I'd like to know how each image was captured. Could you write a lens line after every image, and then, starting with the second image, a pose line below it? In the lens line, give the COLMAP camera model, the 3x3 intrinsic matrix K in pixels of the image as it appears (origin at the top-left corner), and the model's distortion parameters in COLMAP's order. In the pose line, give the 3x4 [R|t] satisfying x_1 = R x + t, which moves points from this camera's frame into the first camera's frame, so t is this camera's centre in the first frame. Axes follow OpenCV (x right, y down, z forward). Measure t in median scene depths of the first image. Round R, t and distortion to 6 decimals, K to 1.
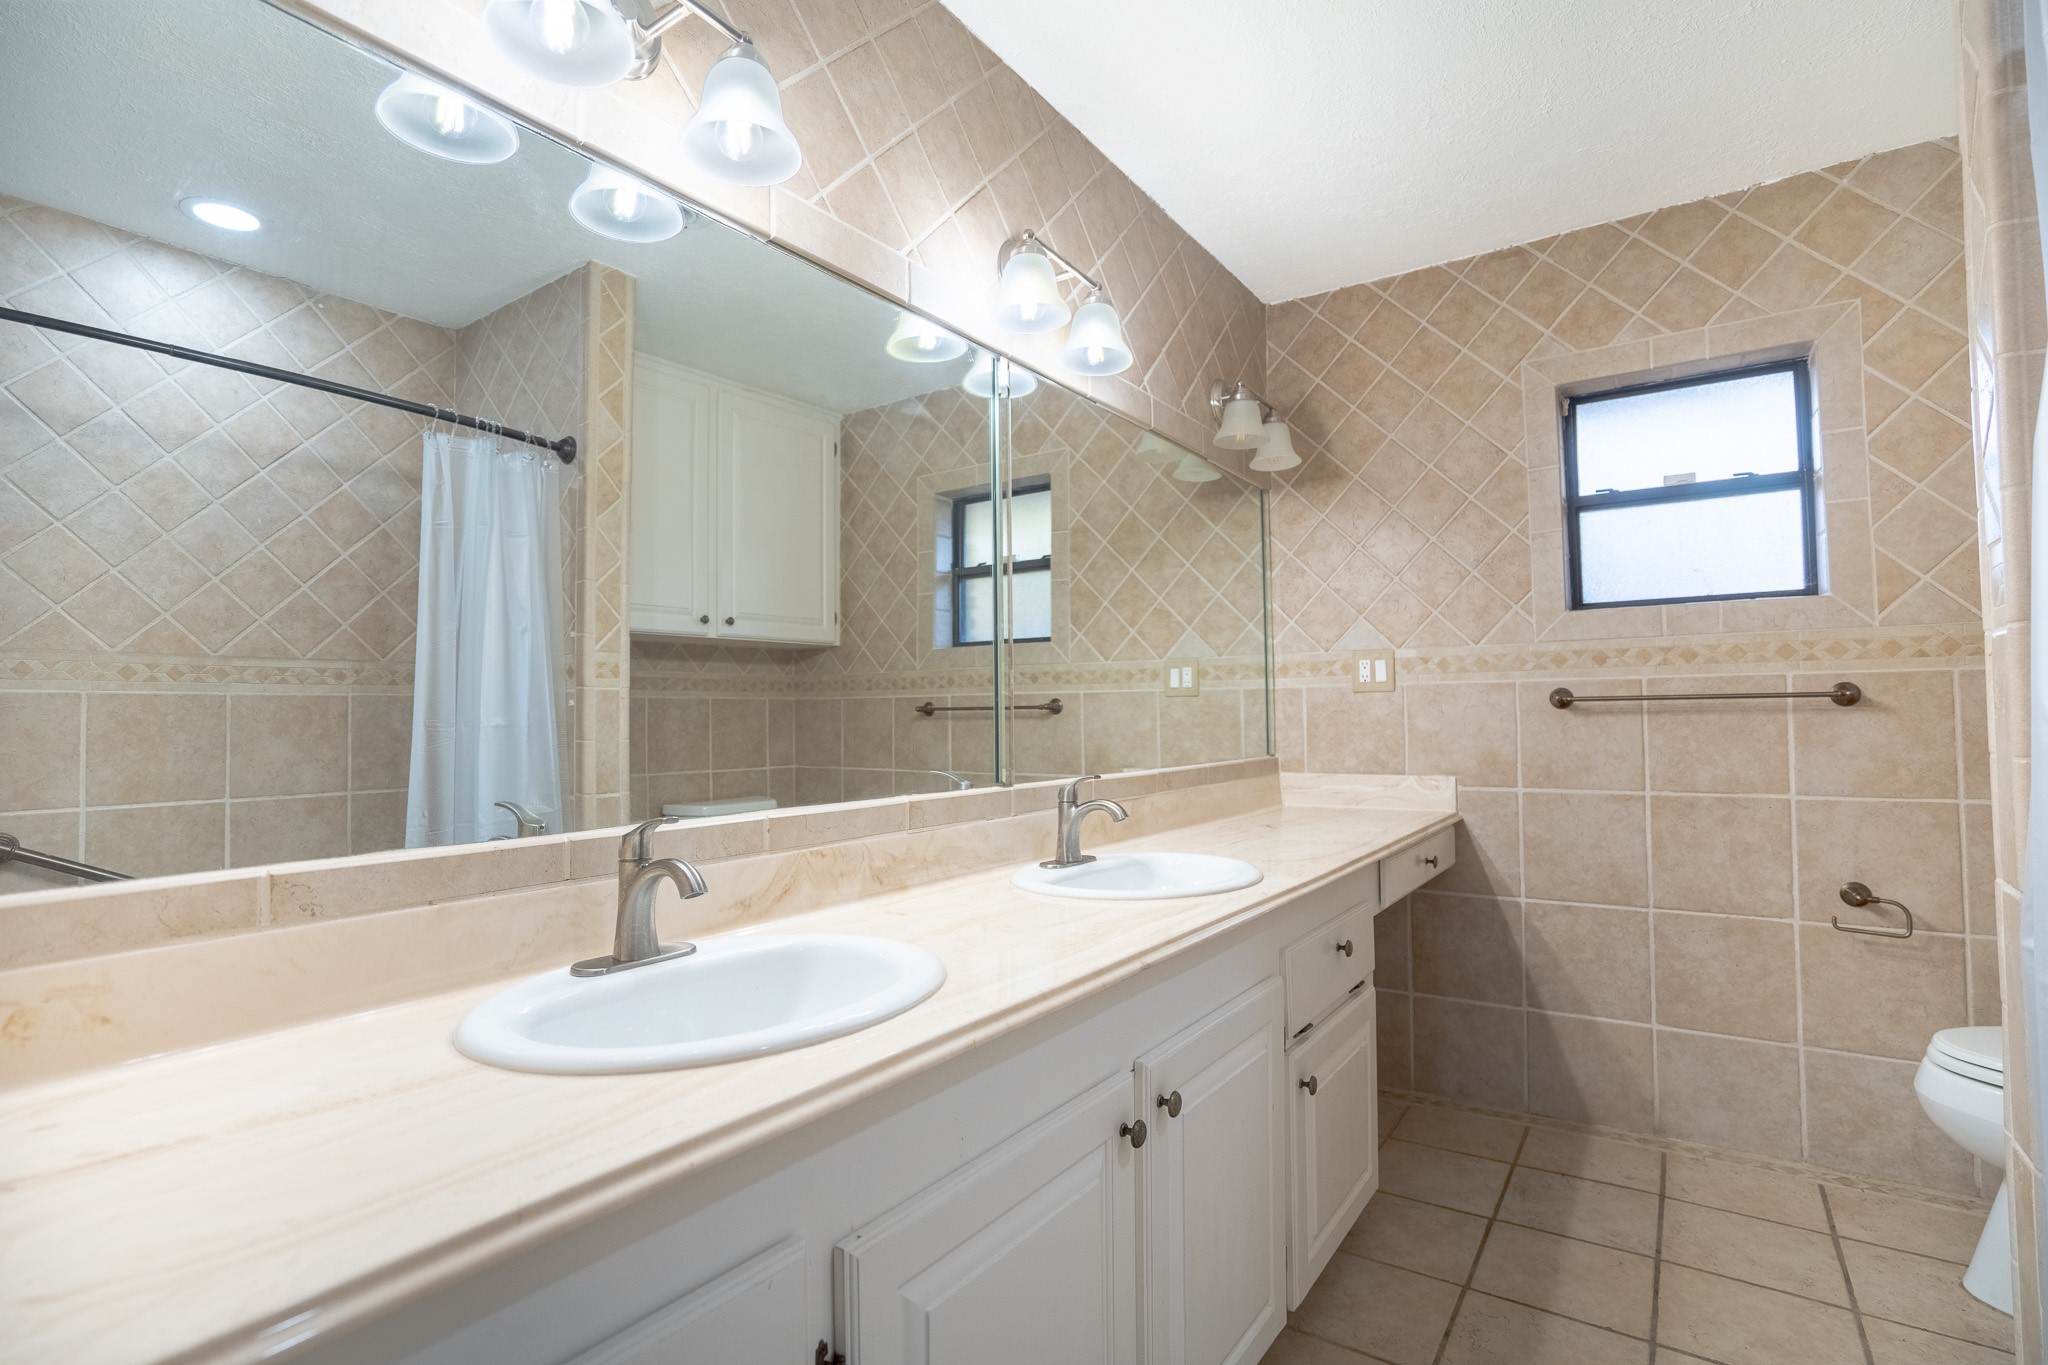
lens RADIAL K [[972.0, 0, 982.1], [0, 972.0, 691.2], [0, 0, 1]] dist [-0.057777, 0.025077]
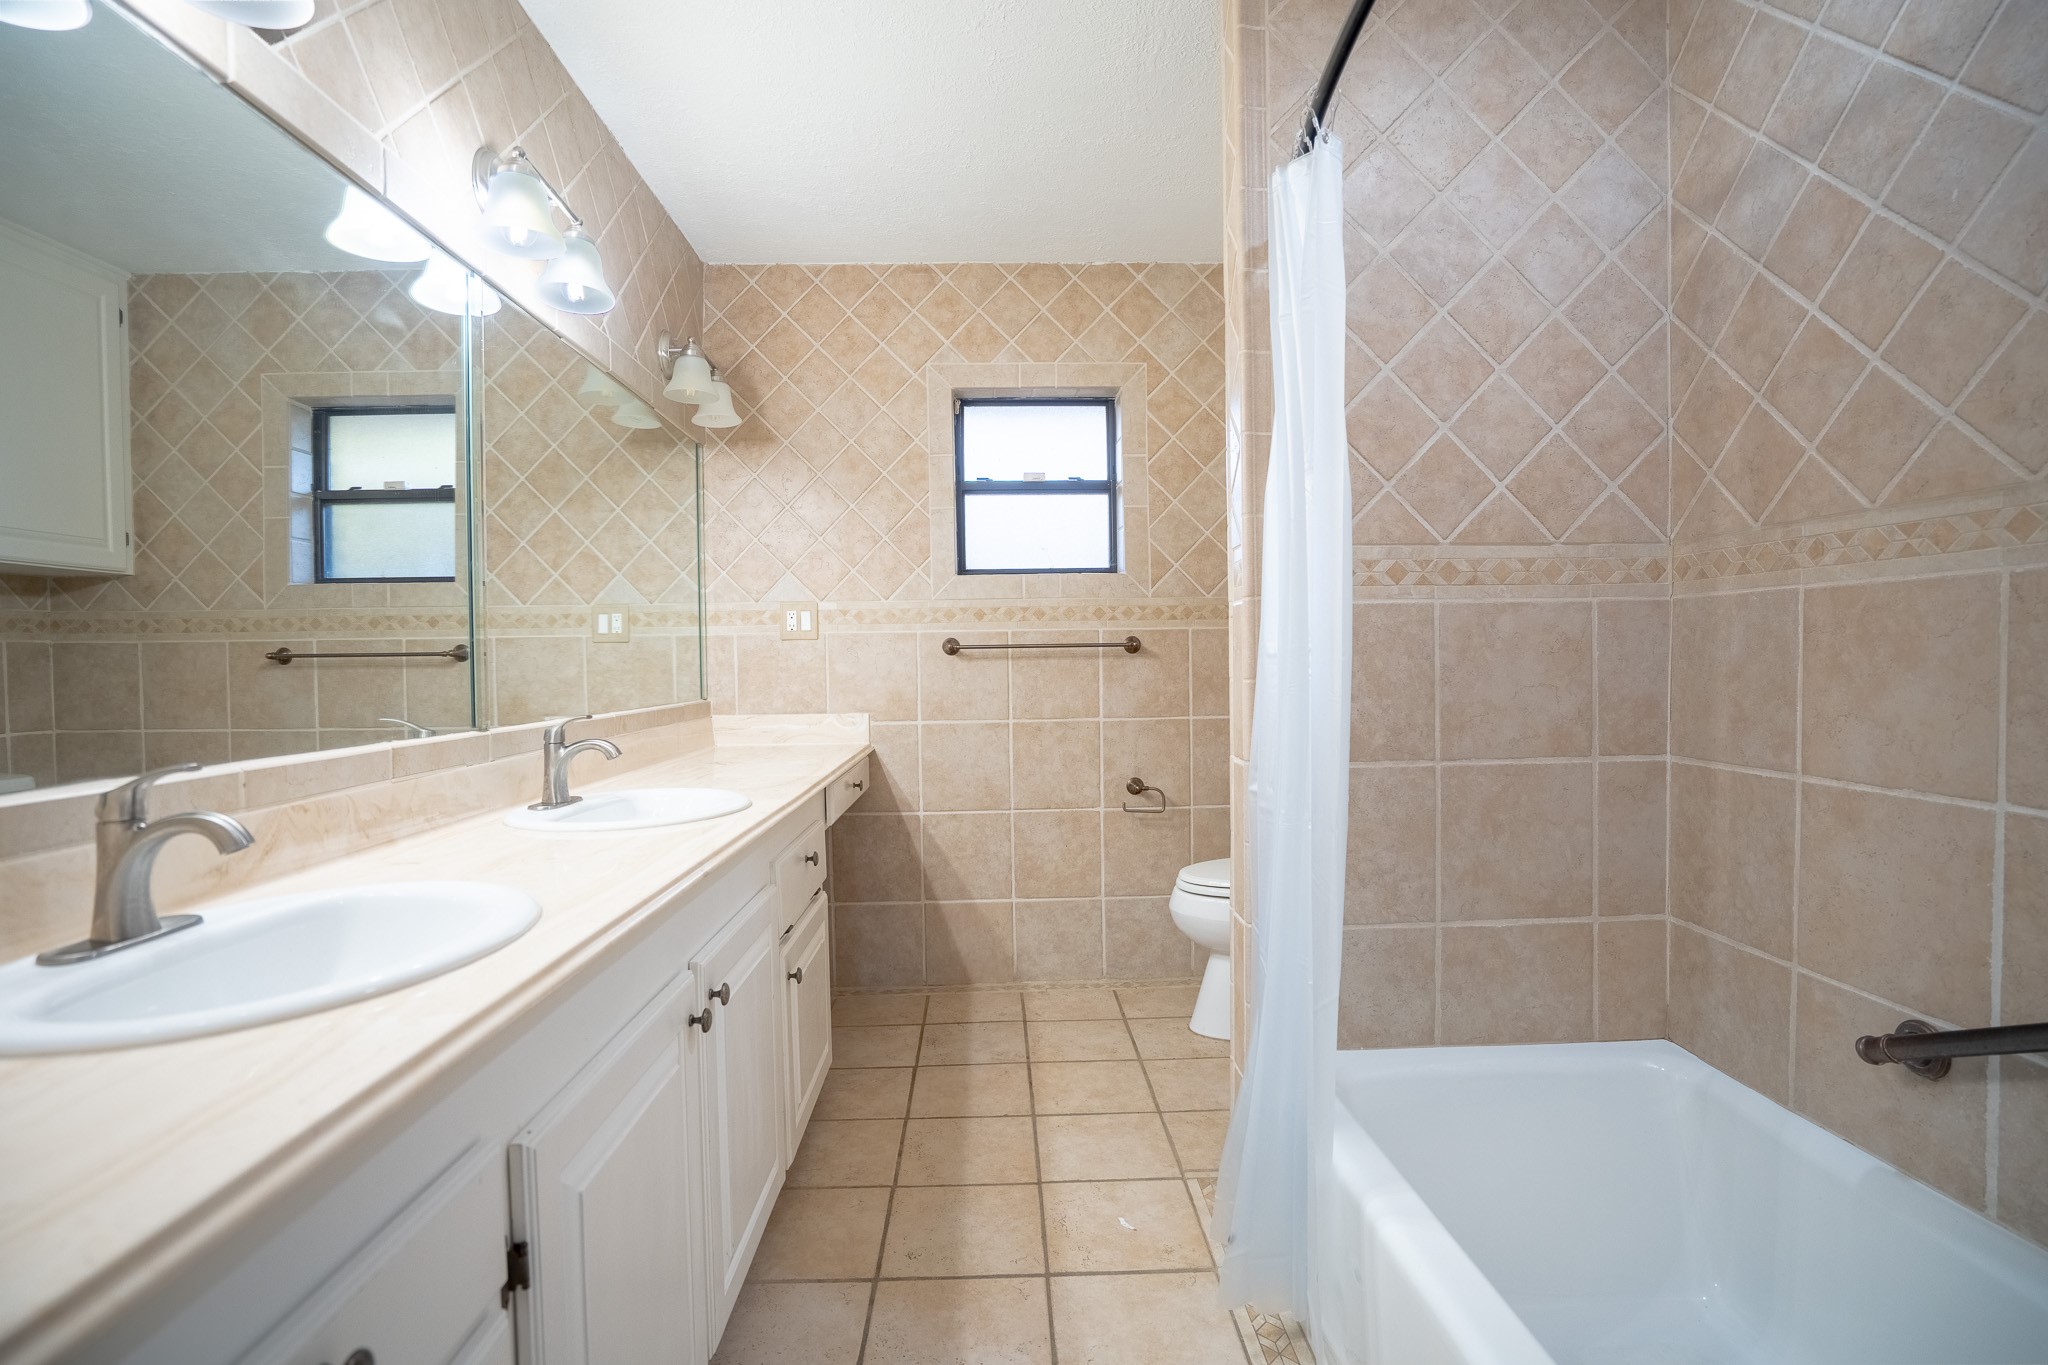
lens RADIAL K [[972.0, 0, 982.1], [0, 972.0, 691.2], [0, 0, 1]] dist [-0.057777, 0.025077]
pose [[0.811570, -0.016817, 0.584014, -0.093637], [-0.012680, 0.998843, 0.046383, 0.006529], [-0.584118, -0.045048, 0.810418, -0.038200]]
